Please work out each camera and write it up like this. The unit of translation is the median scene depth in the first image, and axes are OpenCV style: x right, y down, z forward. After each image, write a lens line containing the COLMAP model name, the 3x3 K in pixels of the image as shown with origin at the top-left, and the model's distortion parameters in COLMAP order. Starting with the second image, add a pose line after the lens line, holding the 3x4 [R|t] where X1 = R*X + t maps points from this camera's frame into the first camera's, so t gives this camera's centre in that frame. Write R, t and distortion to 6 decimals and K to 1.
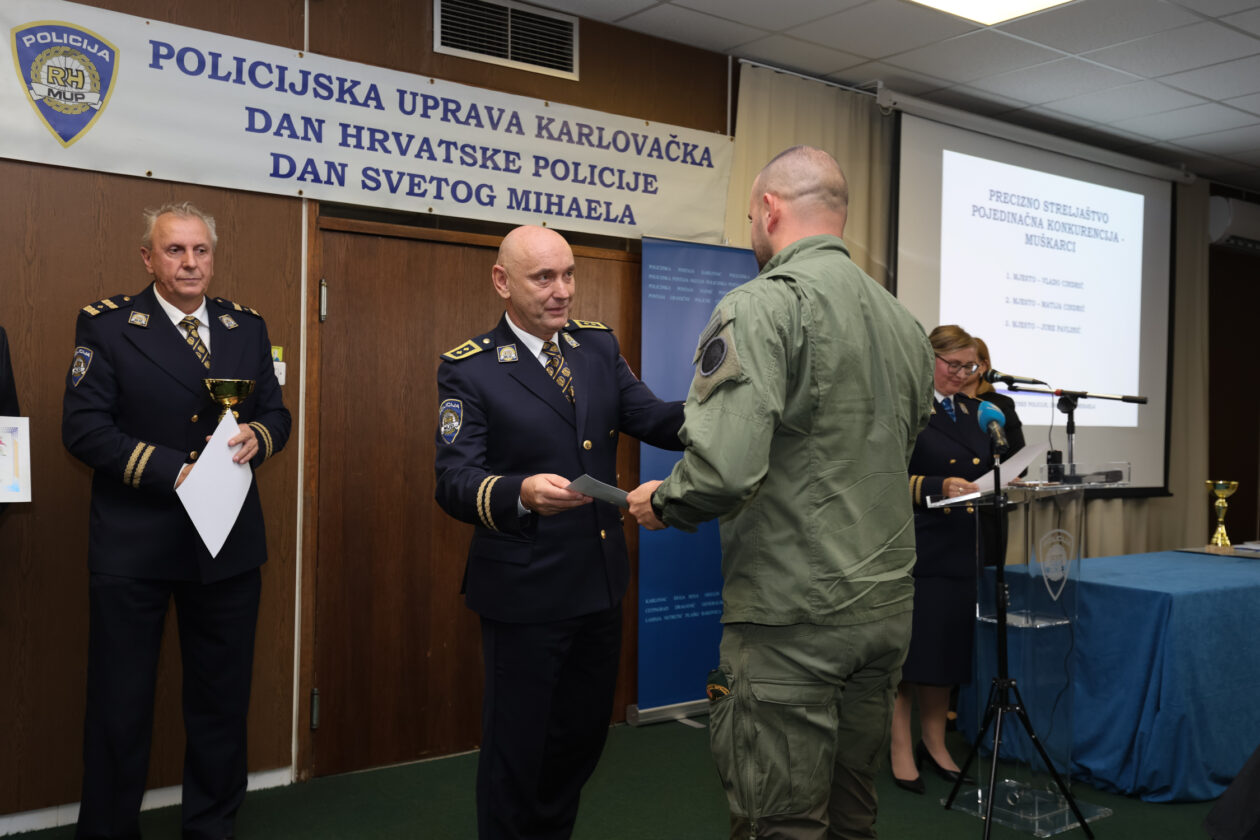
lens RADIAL K [[1183.2, 0, 630.3], [0, 1183.2, 431.2], [0, 0, 1]] dist [0.038654, 0.000000]
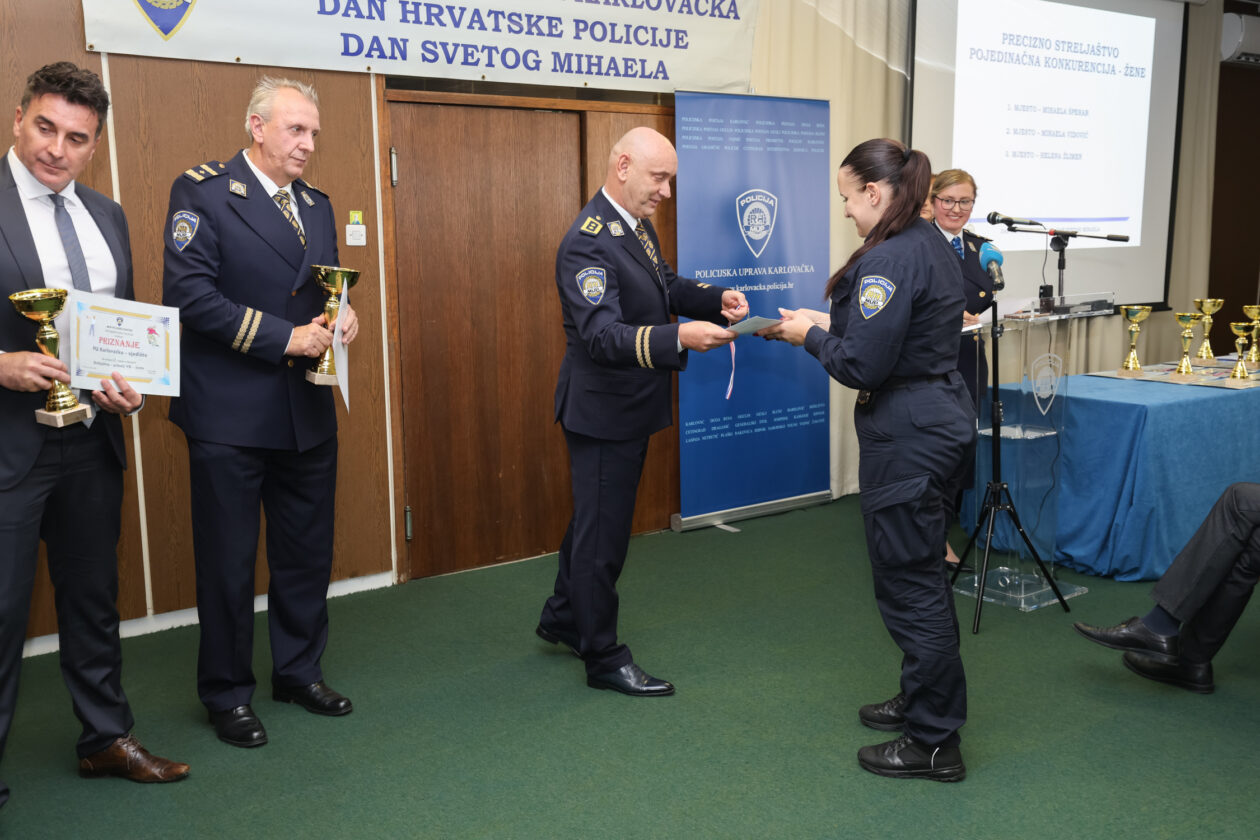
lens RADIAL K [[1183.2, 0, 631.0], [0, 1183.2, 431.0], [0, 0, 1]] dist [0.038654, 0.000000]
pose [[0.999443, -0.026942, -0.019683, -0.018621], [0.029647, 0.987724, 0.153371, -0.027116], [0.015309, -0.153869, 0.987973, -0.128486]]
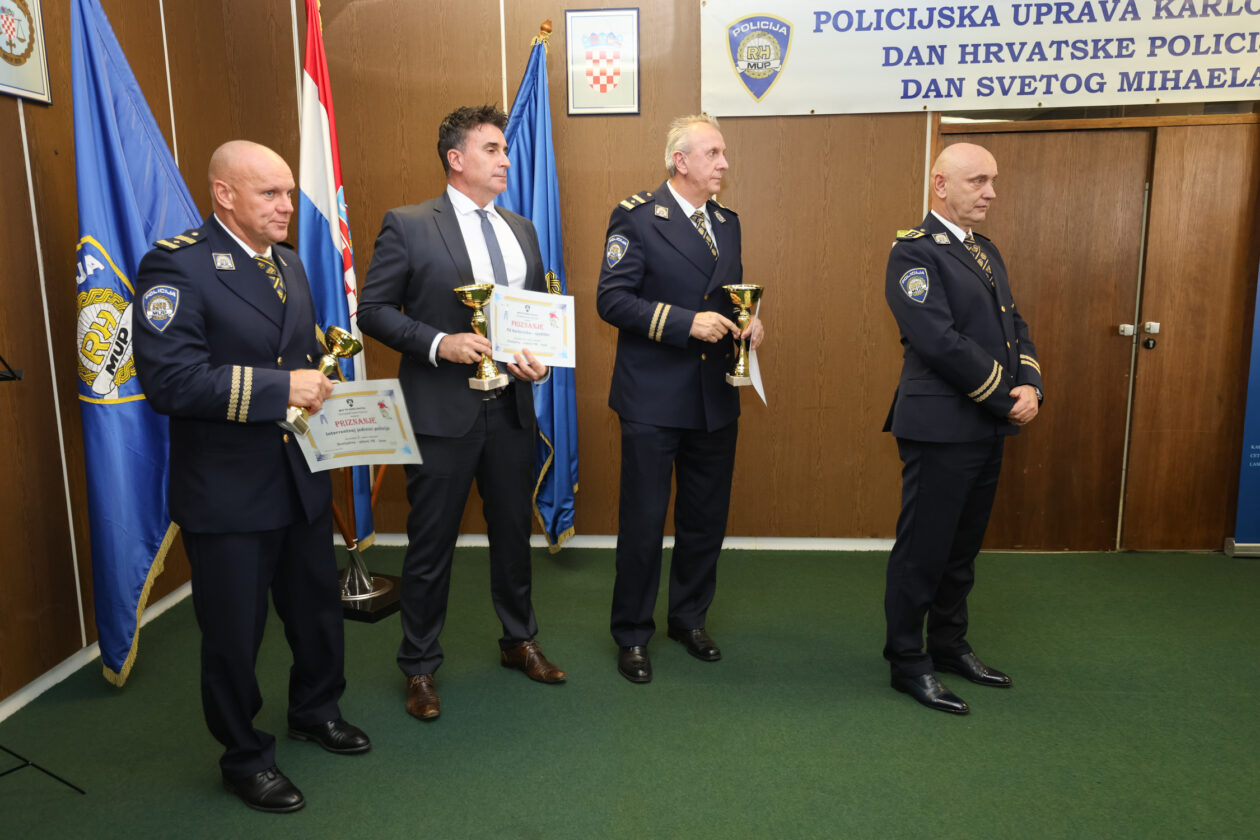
lens RADIAL K [[902.4, 0, 638.7], [0, 902.4, 407.9], [0, 0, 1]] dist [0.014183, 0.008690]
pose [[0.766184, 0.073728, -0.638378, 0.121724], [0.017851, 0.990571, 0.135830, -0.015573], [0.642373, -0.115467, 0.757644, 0.017617]]
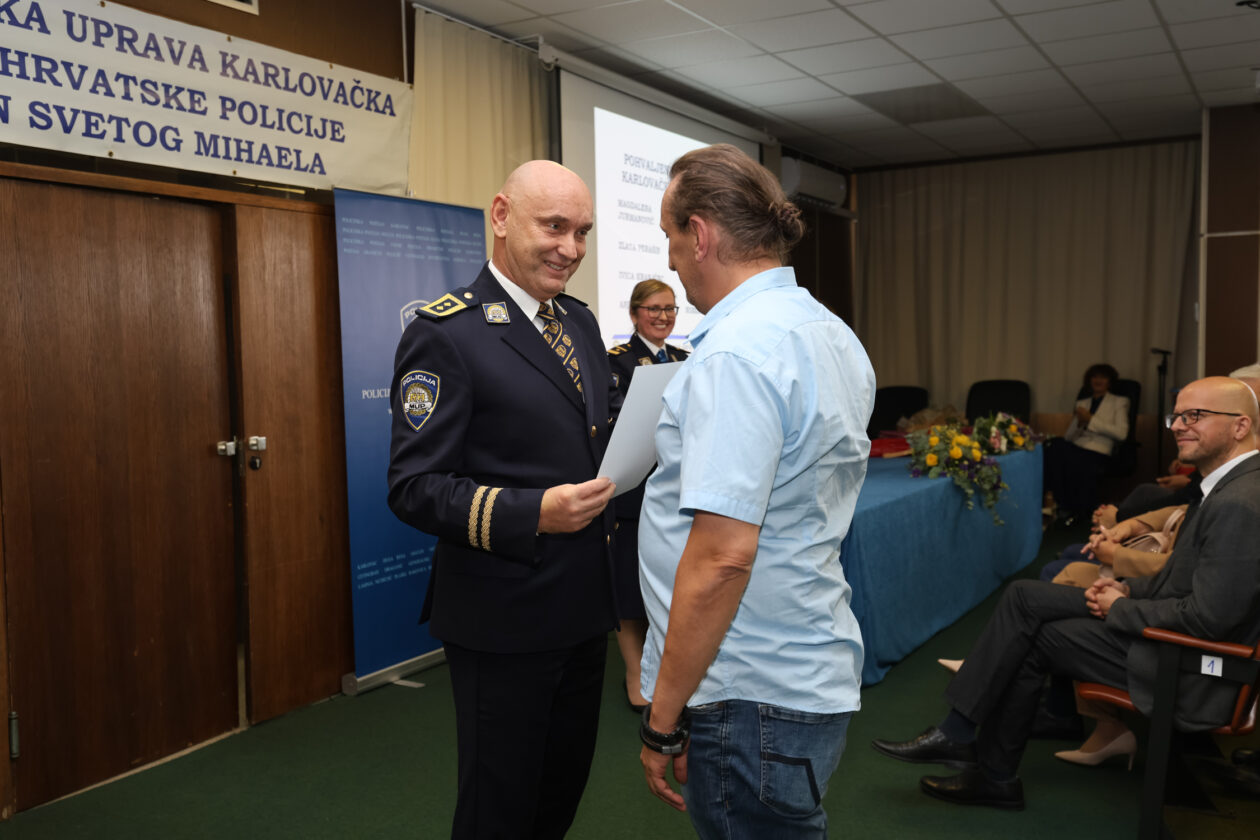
lens RADIAL K [[1158.4, 0, 627.5], [0, 1158.4, 429.8], [0, 0, 1]] dist [0.039337, 0.000000]
pose [[0.919931, -0.061890, 0.387166, -0.158828], [0.040574, 0.997189, 0.062998, -0.021738], [-0.389976, -0.042245, 0.919855, 0.046707]]
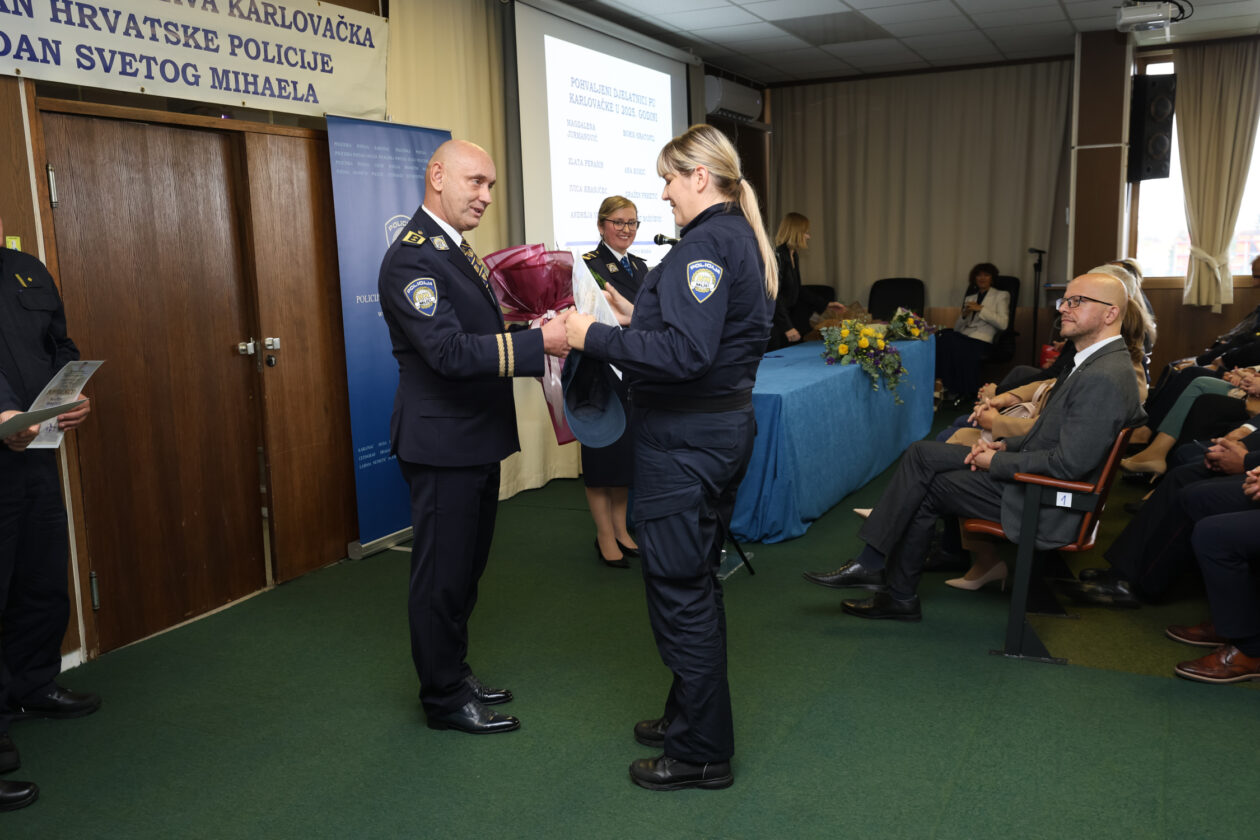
lens RADIAL K [[1117.3, 0, 624.8], [0, 1117.3, 430.0], [0, 0, 1]] dist [0.021949, 0.022281]
pose [[0.886775, -0.117192, 0.447098, -0.256732], [0.052020, 0.986482, 0.155396, -0.029351], [-0.459265, -0.114544, 0.880883, -0.051220]]
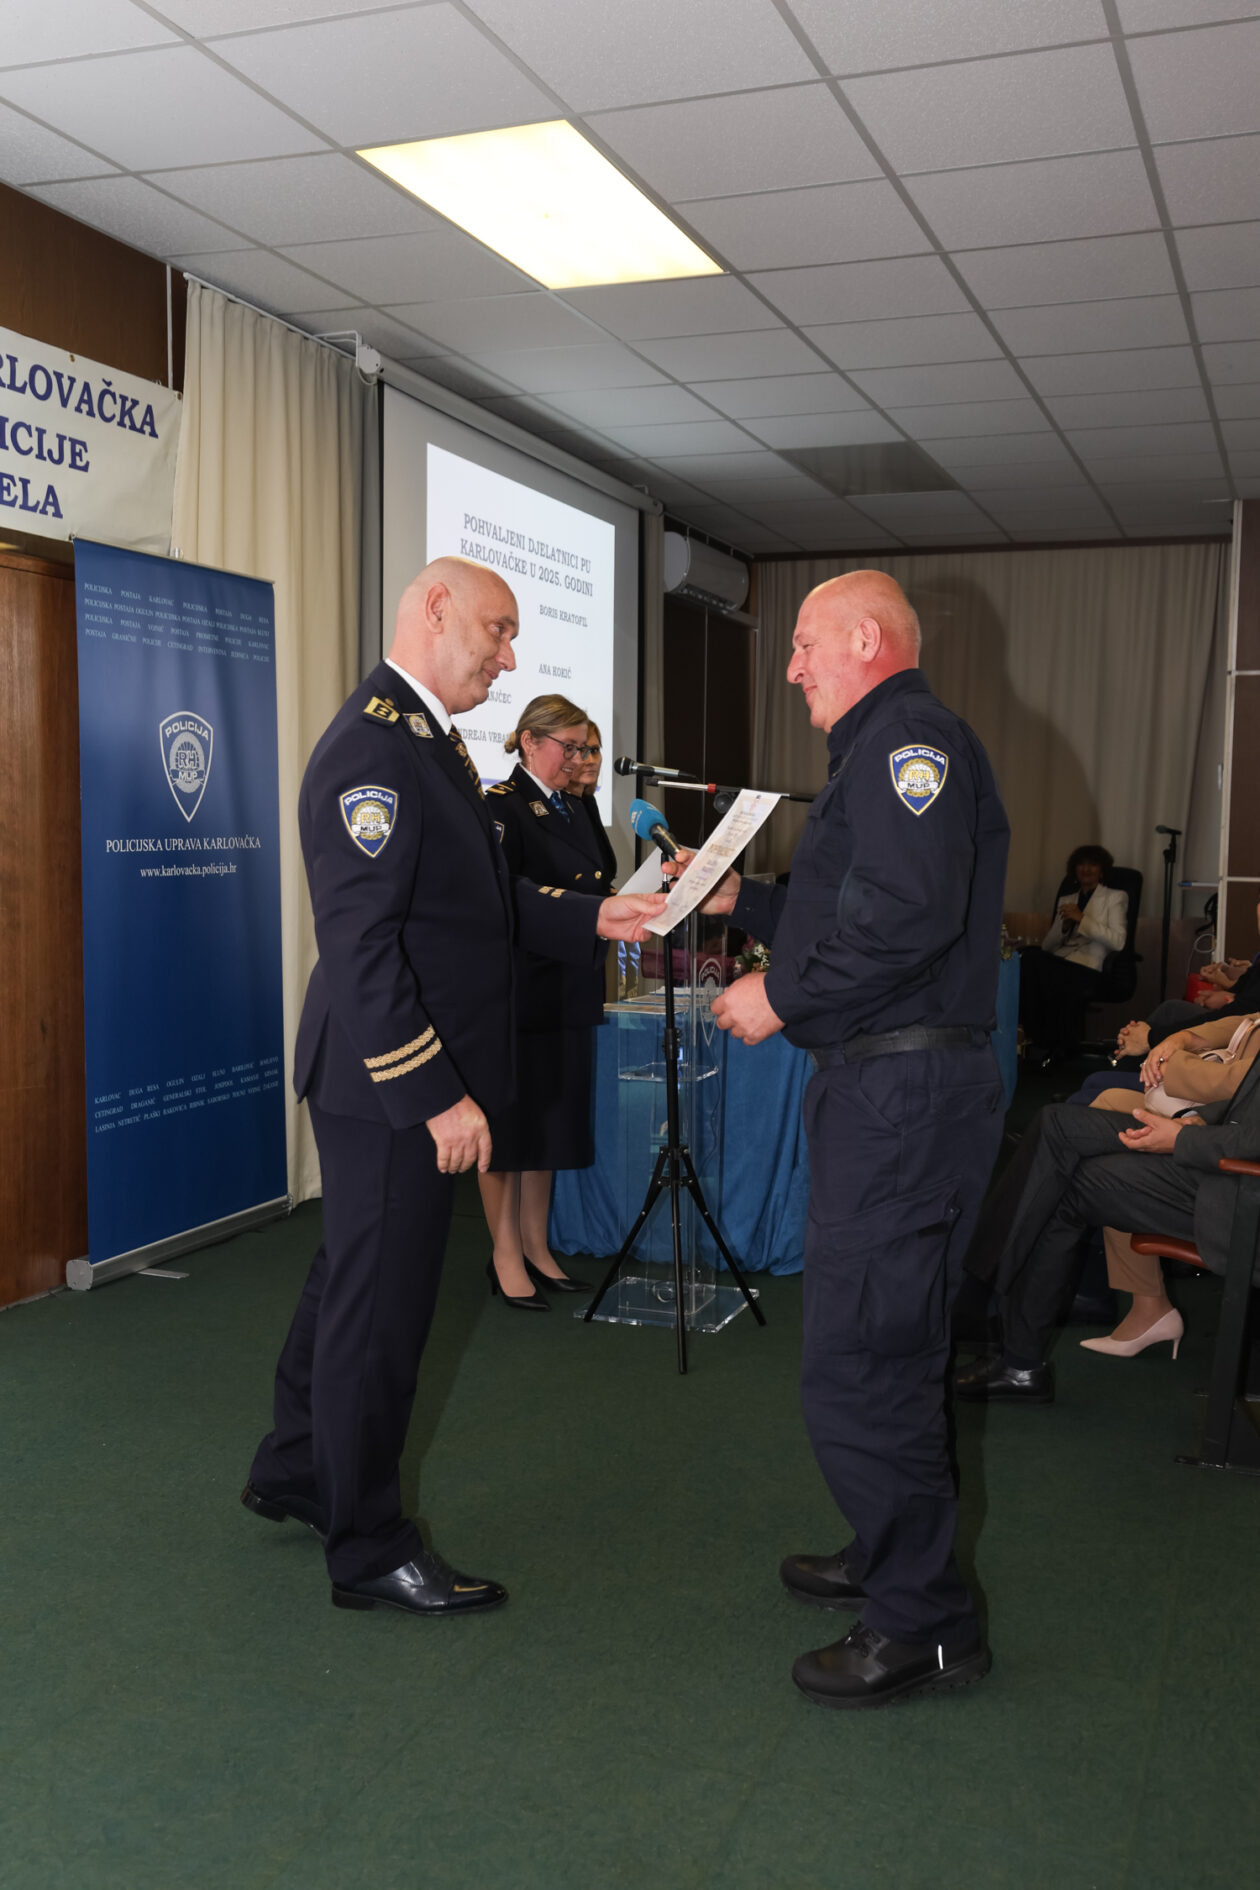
lens RADIAL K [[1774.8, 0, 630.6], [0, 1774.8, 956.8], [0, 0, 1]] dist [0.038654, 0.000000]
pose [[0.846970, -0.047872, 0.529481, -0.279263], [0.010383, 0.997237, 0.073555, -0.006609], [-0.531539, -0.056801, 0.845127, 0.010472]]
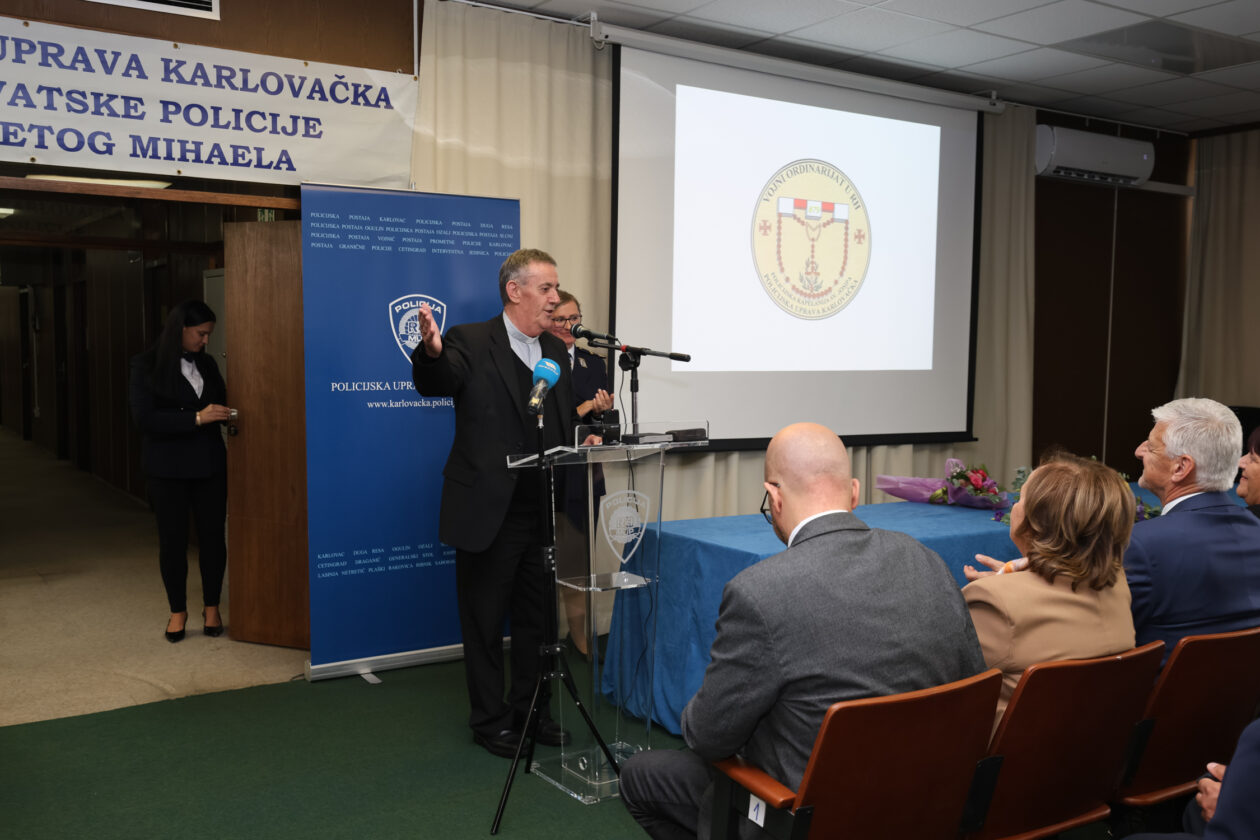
lens RADIAL K [[1183.2, 0, 631.8], [0, 1183.2, 430.9], [0, 0, 1]] dist [0.038654, 0.000000]
pose [[0.998390, -0.002845, -0.056644, 0.361467], [0.006206, 0.998224, 0.059244, -0.019719], [0.056375, -0.059501, 0.996635, 0.038792]]
